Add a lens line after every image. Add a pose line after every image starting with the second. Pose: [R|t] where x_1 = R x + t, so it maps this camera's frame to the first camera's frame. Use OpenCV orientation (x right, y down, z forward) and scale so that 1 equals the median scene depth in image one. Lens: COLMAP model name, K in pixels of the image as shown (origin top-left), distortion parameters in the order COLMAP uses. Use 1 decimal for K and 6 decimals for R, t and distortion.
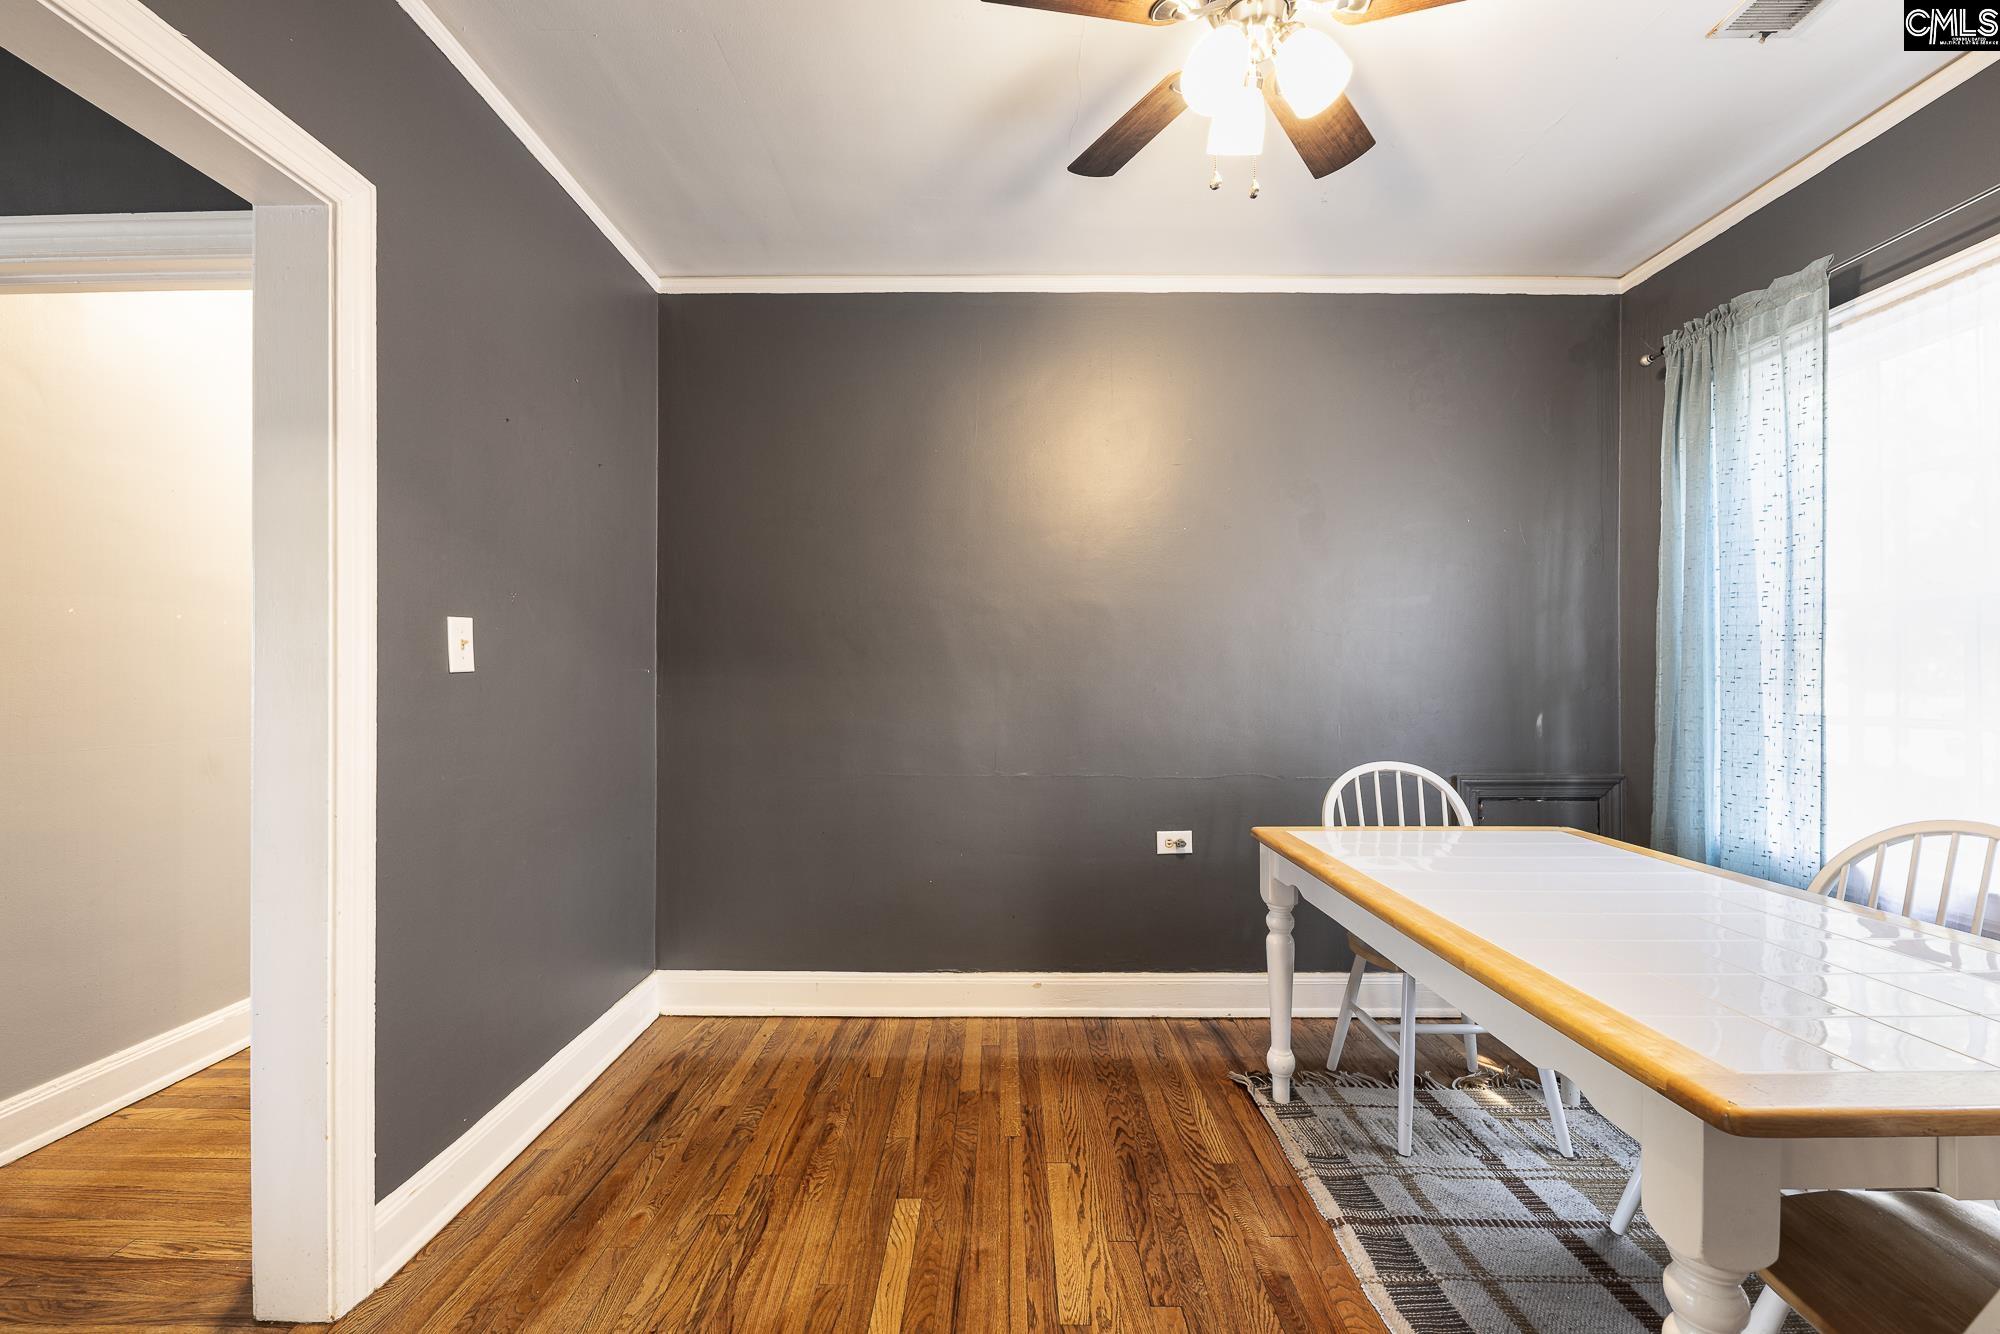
lens RADIAL K [[802.0, 0, 1005.0], [0, 802.0, 672.5], [0, 0, 1]] dist [0.001971, 0.000036]
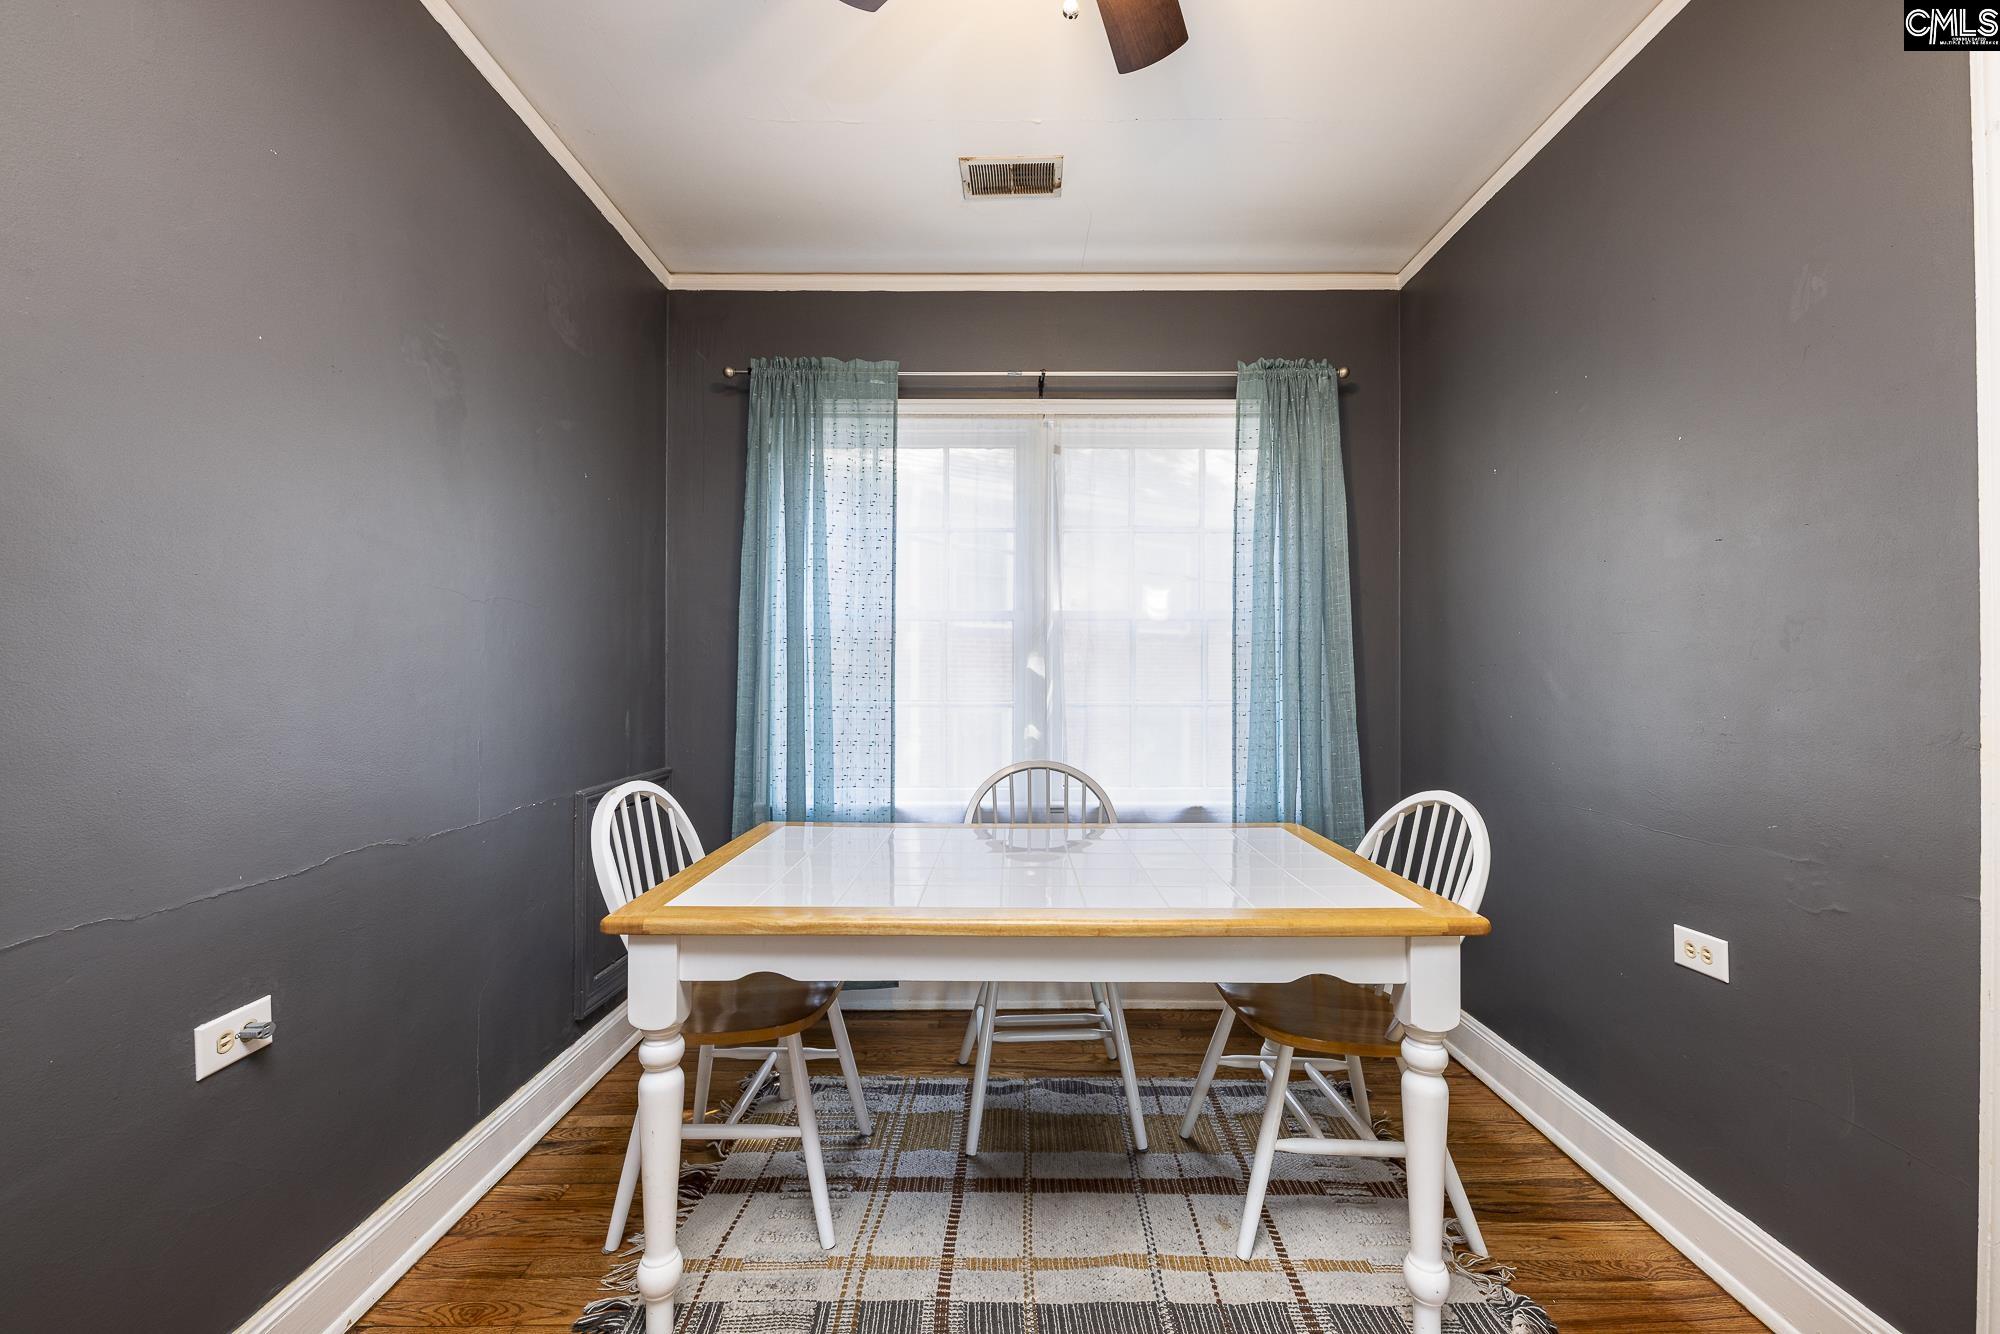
lens RADIAL K [[802.0, 0, 1005.0], [0, 802.0, 672.5], [0, 0, 1]] dist [0.001971, 0.000036]
pose [[0.006445, 0.006486, 0.999958, -0.323027], [-0.007898, 0.999948, -0.006435, 0.014184], [-0.999948, -0.007857, 0.006496, 0.797433]]
